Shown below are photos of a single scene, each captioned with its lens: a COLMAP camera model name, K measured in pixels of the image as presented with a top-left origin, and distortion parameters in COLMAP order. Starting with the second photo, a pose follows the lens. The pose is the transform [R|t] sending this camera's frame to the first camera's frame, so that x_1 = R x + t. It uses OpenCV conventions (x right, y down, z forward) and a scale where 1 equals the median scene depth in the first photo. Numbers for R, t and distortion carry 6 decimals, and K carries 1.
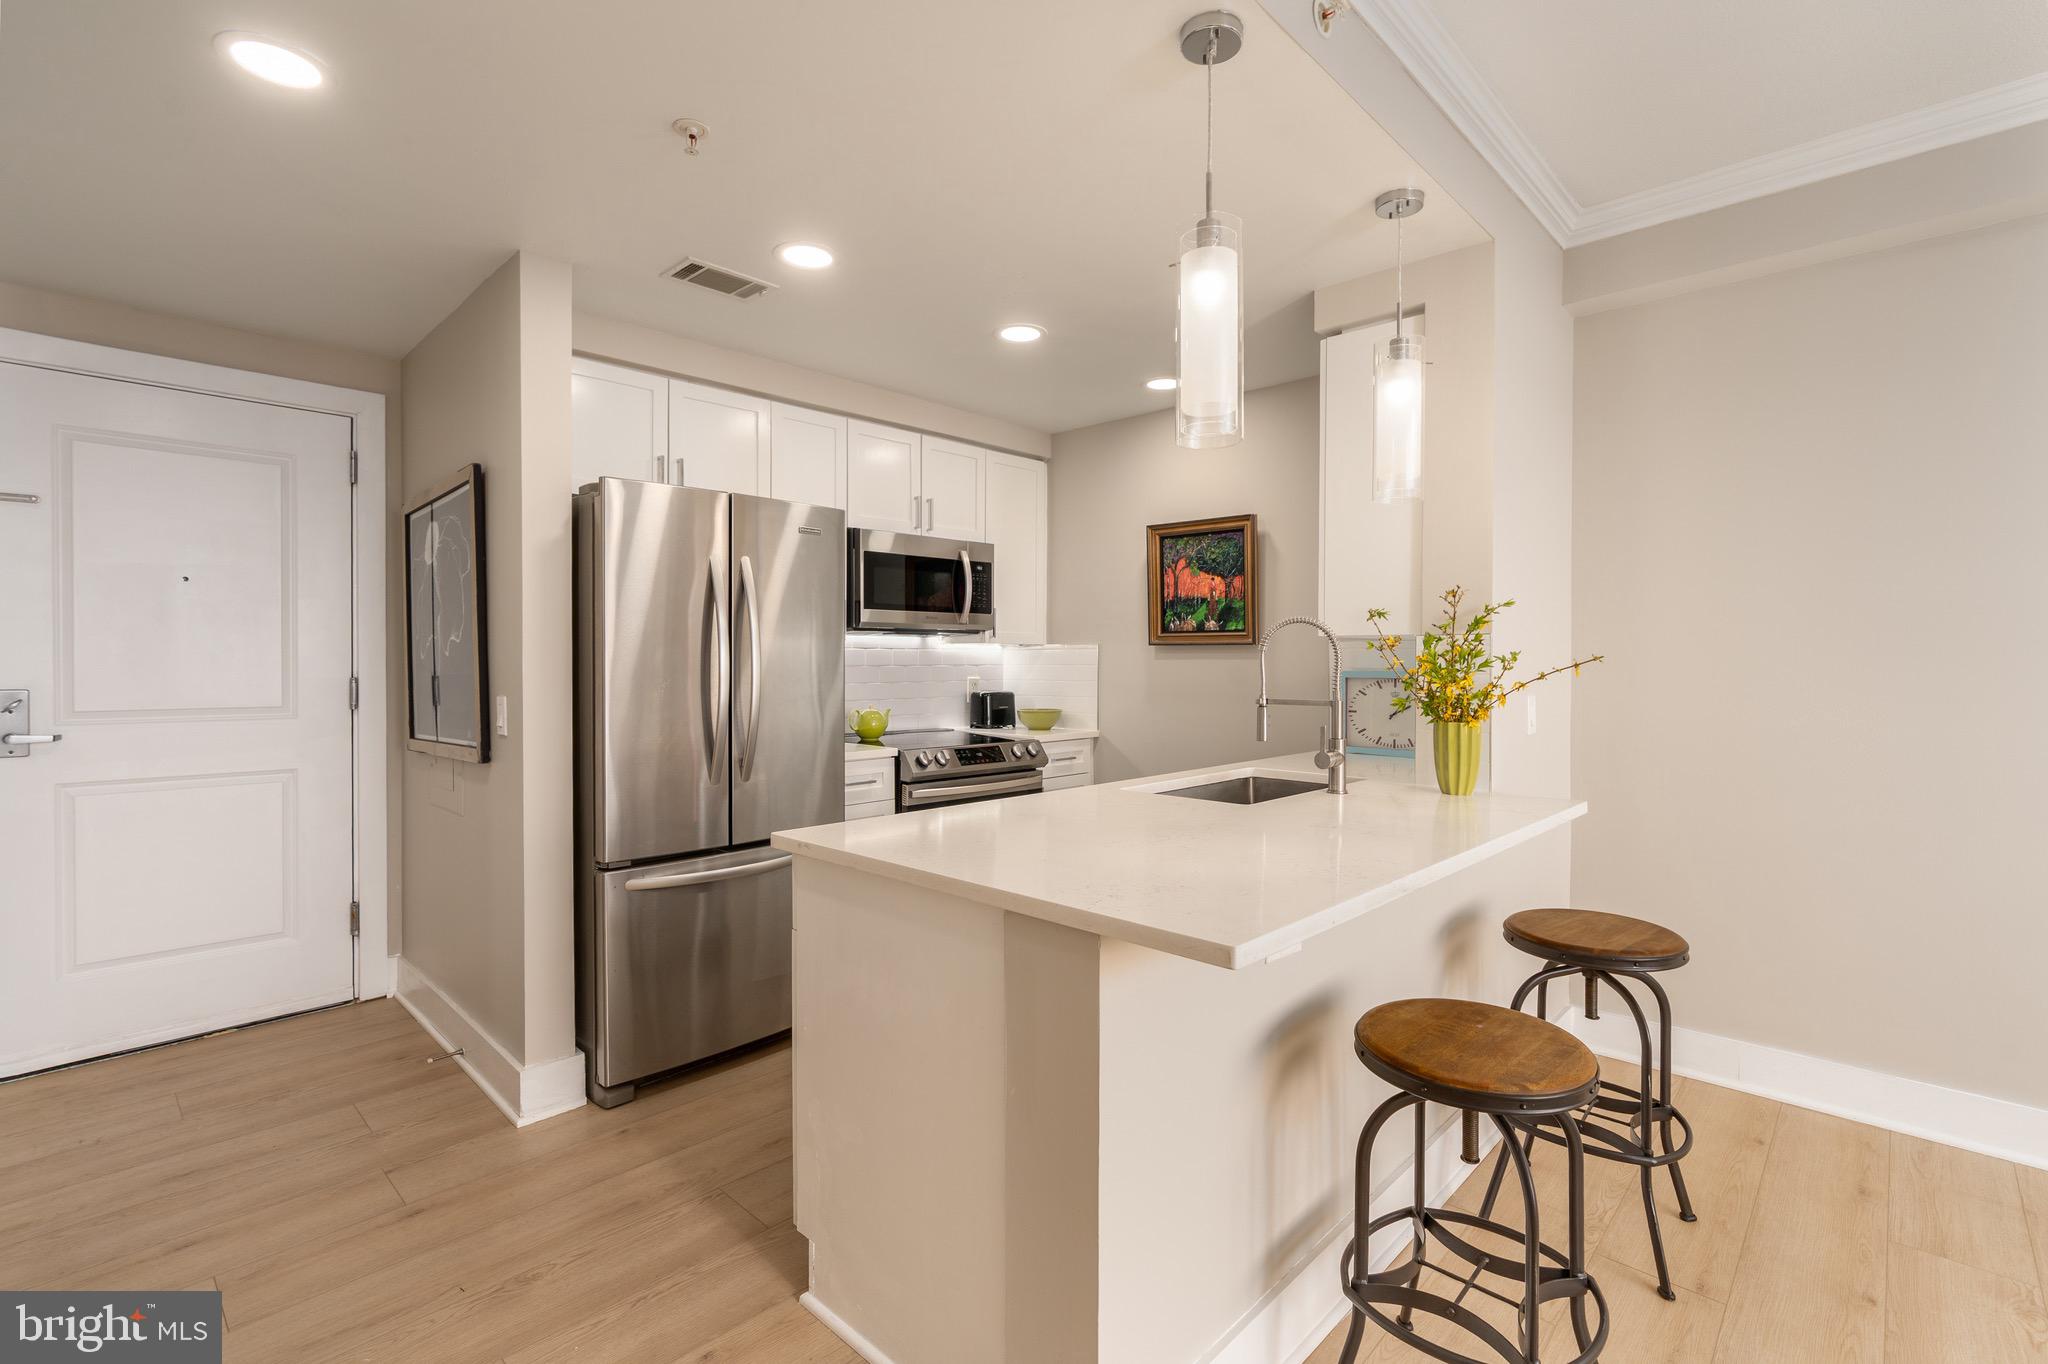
lens RADIAL K [[939.5, 0, 1086.4], [0, 939.5, 650.6], [0, 0, 1]] dist [-0.008114, 0.004091]
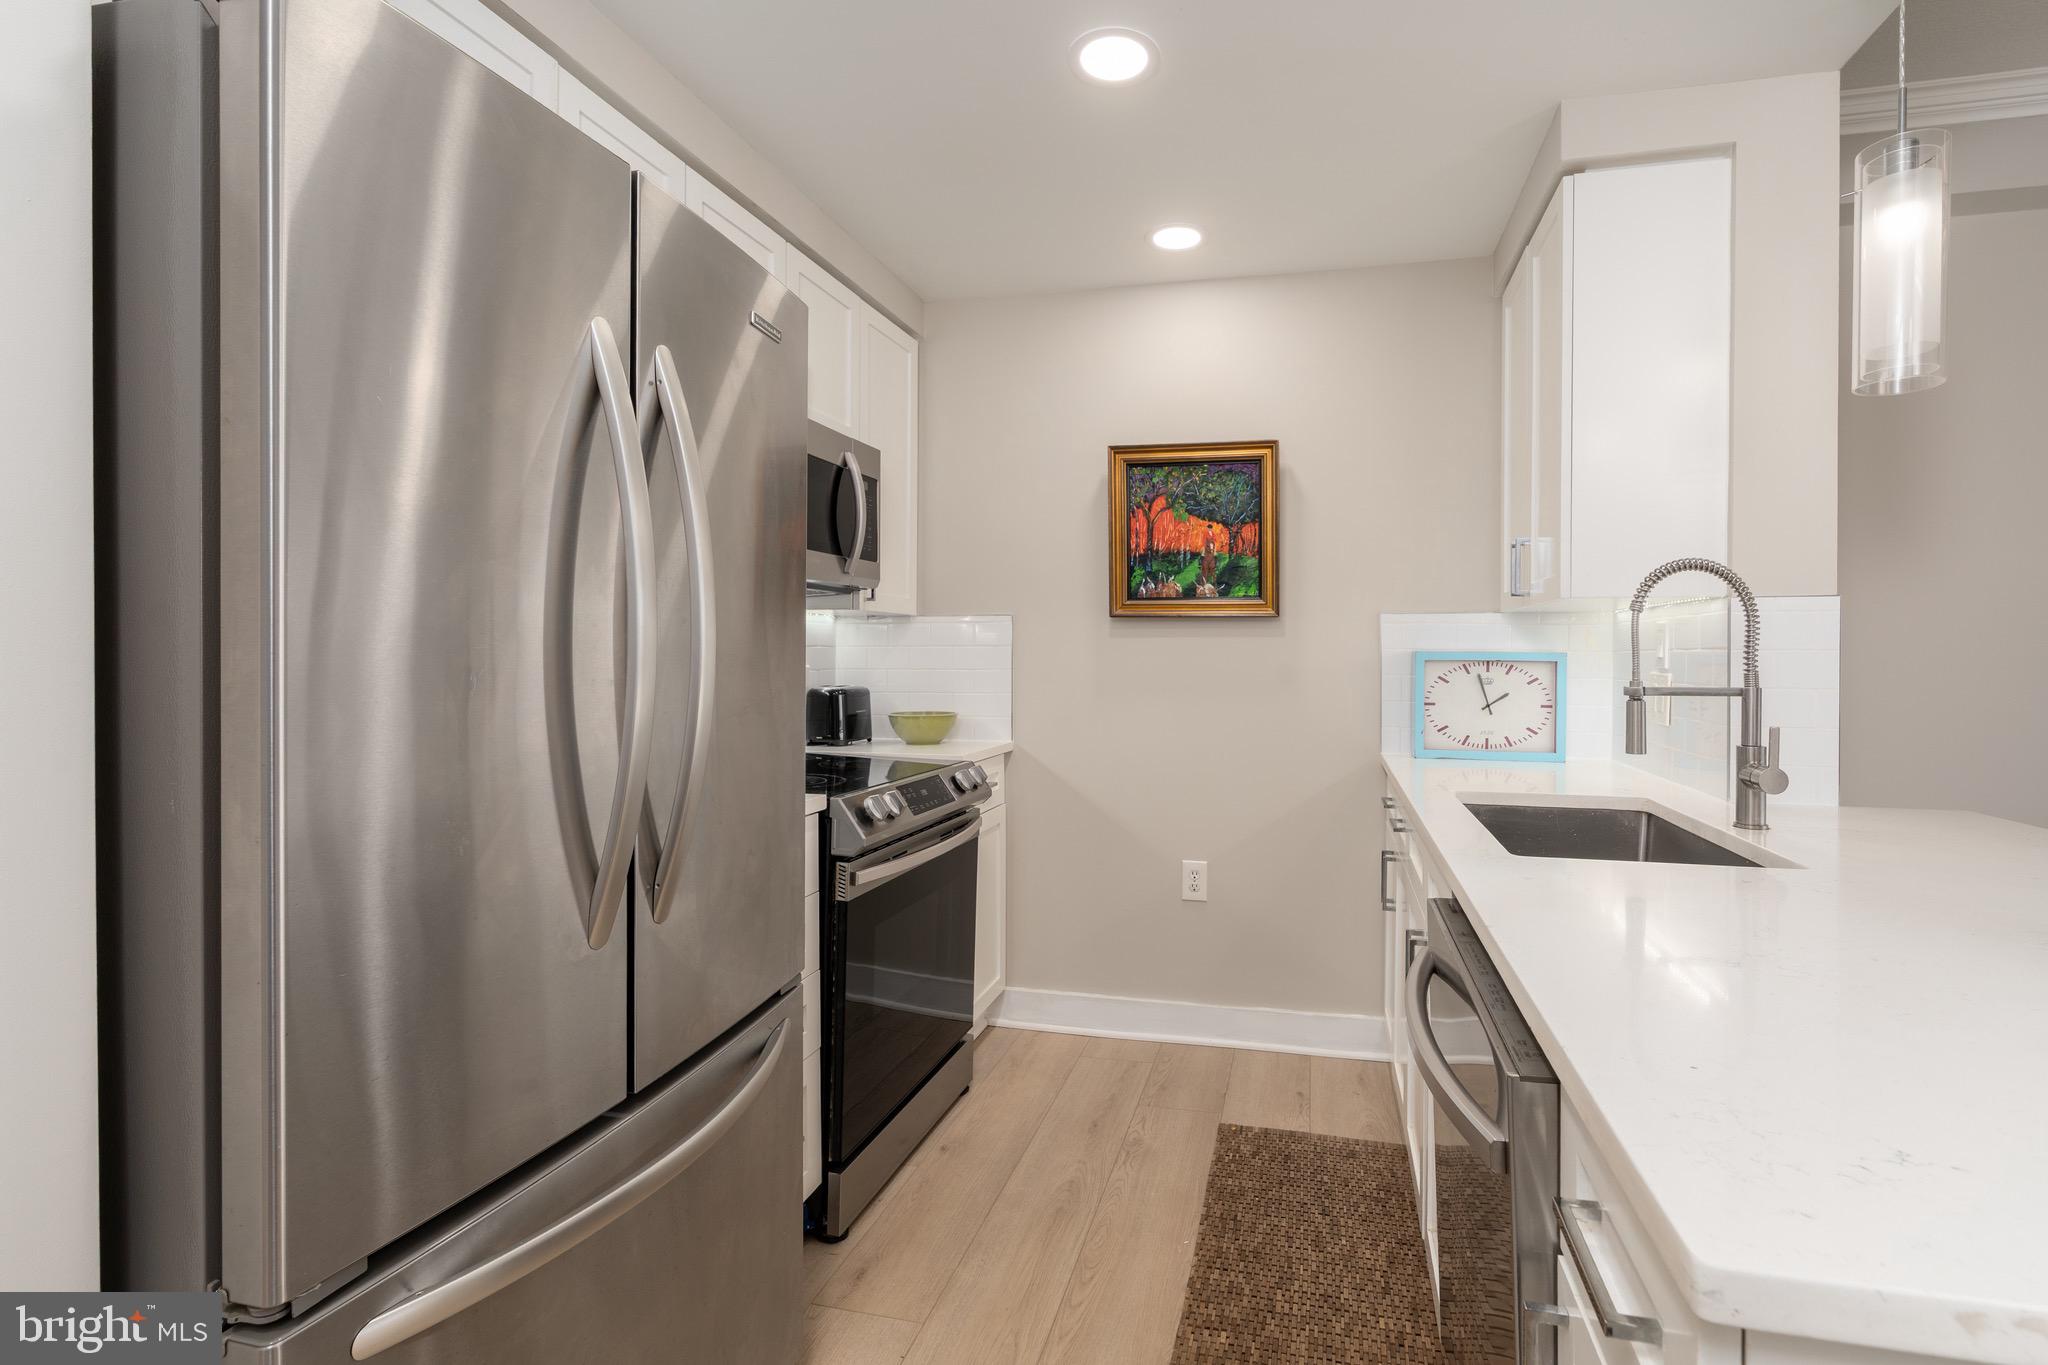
lens RADIAL K [[939.5, 0, 1148.2], [0, 939.5, 661.3], [0, 0, 1]] dist [-0.008114, 0.004091]
pose [[0.866053, -0.003523, 0.499939, -0.263135], [-0.005502, 0.999847, 0.016578, 0.015509], [-0.499921, -0.017108, 0.865902, 0.388256]]
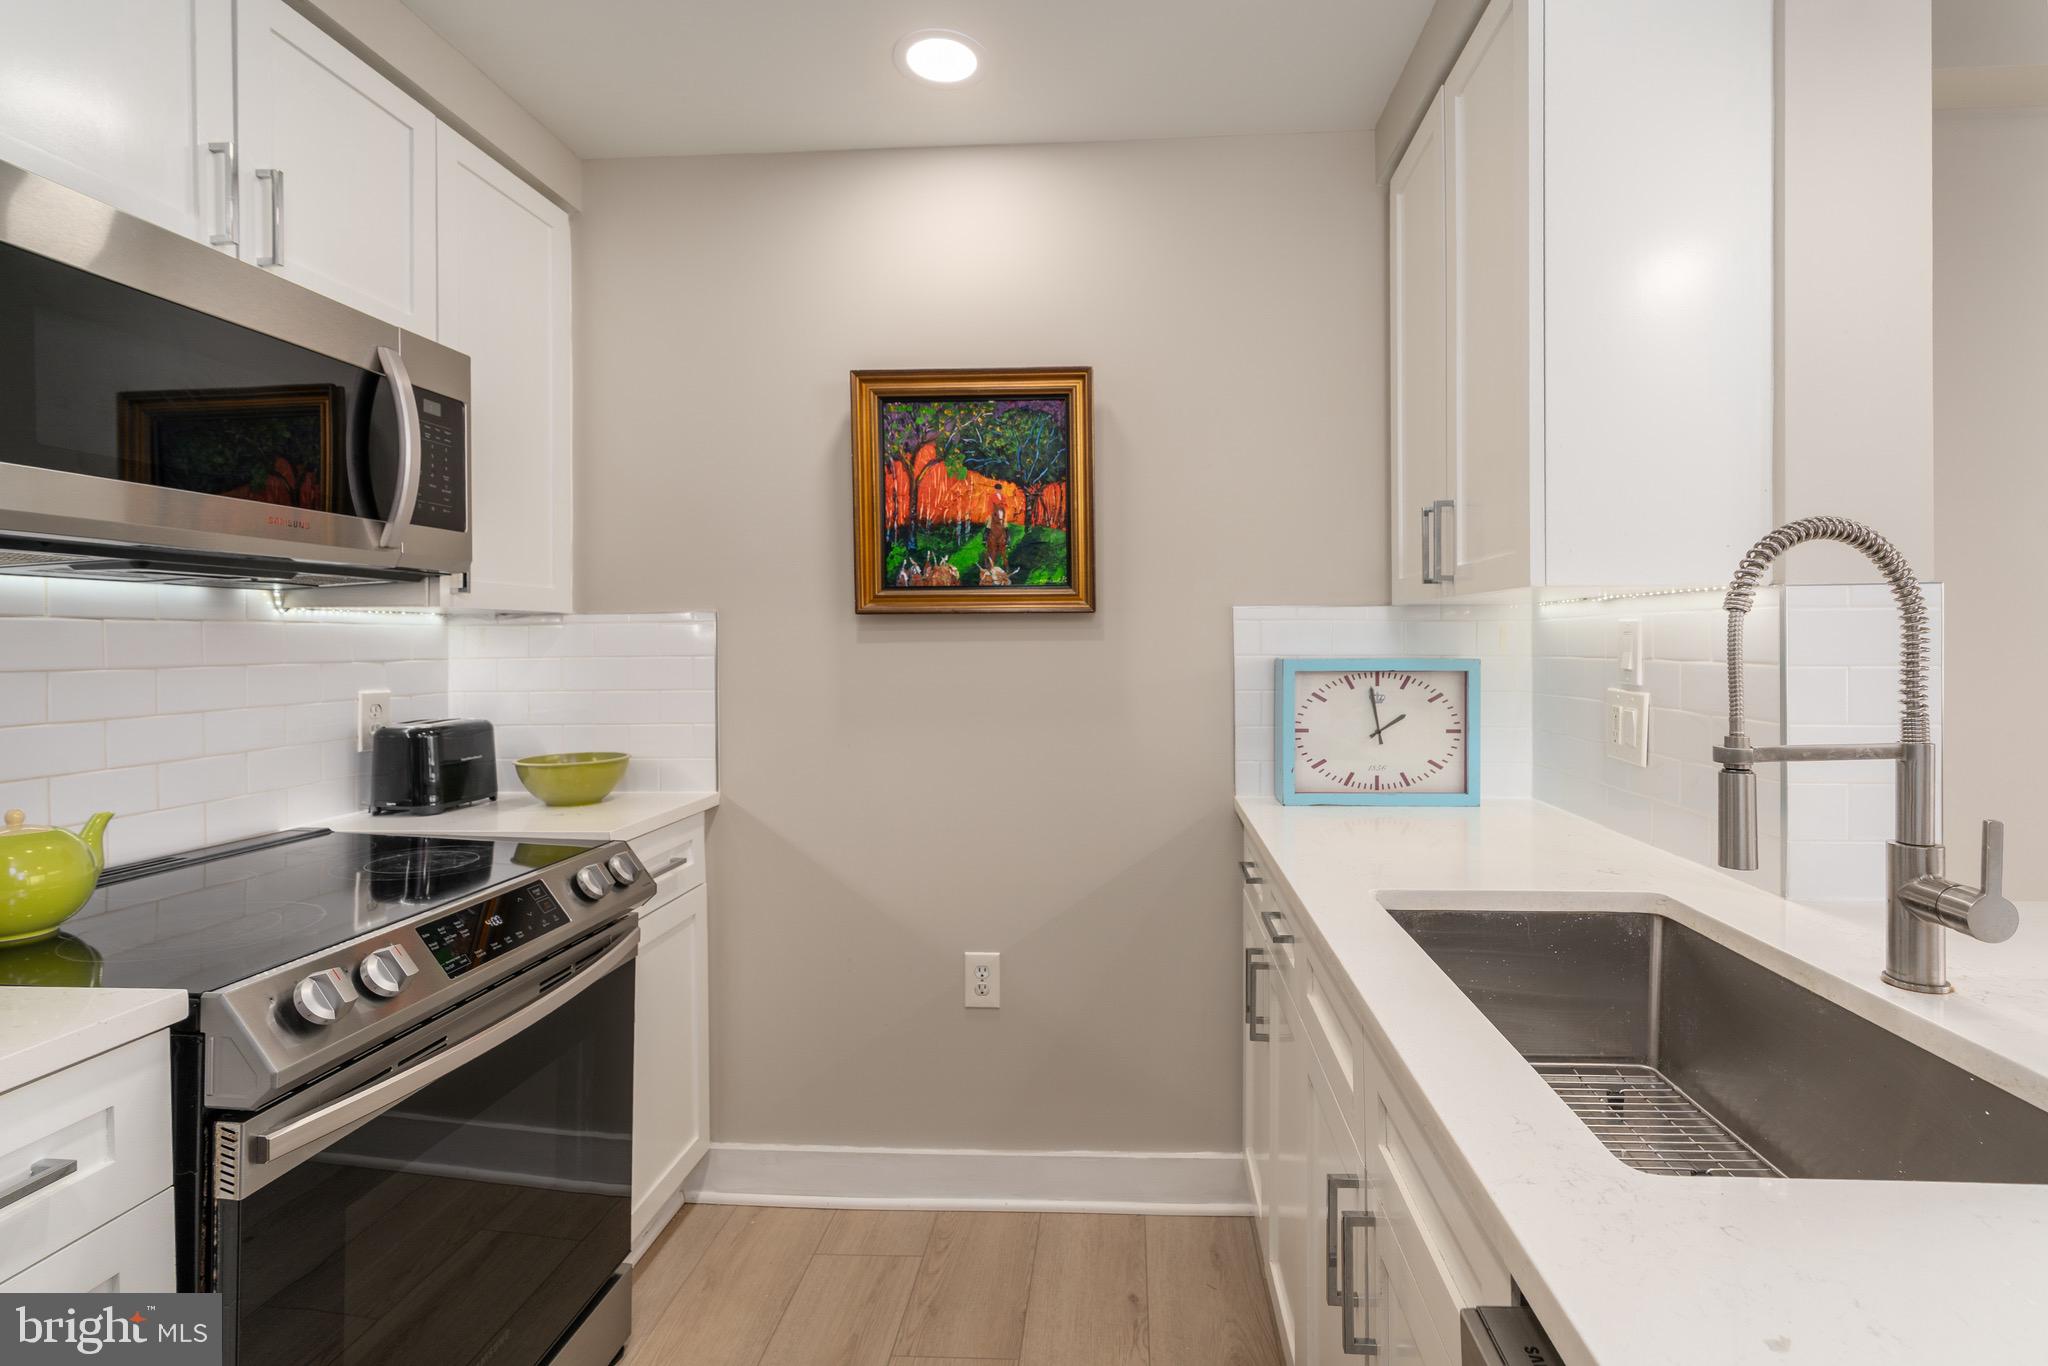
lens RADIAL K [[939.5, 0, 1093.6], [0, 939.5, 633.8], [0, 0, 1]] dist [-0.008114, 0.004091]
pose [[0.790307, -0.003645, 0.612700, -0.138406], [0.003569, 0.999993, 0.001344, 0.004262], [-0.612700, 0.001125, 0.790314, 0.548025]]
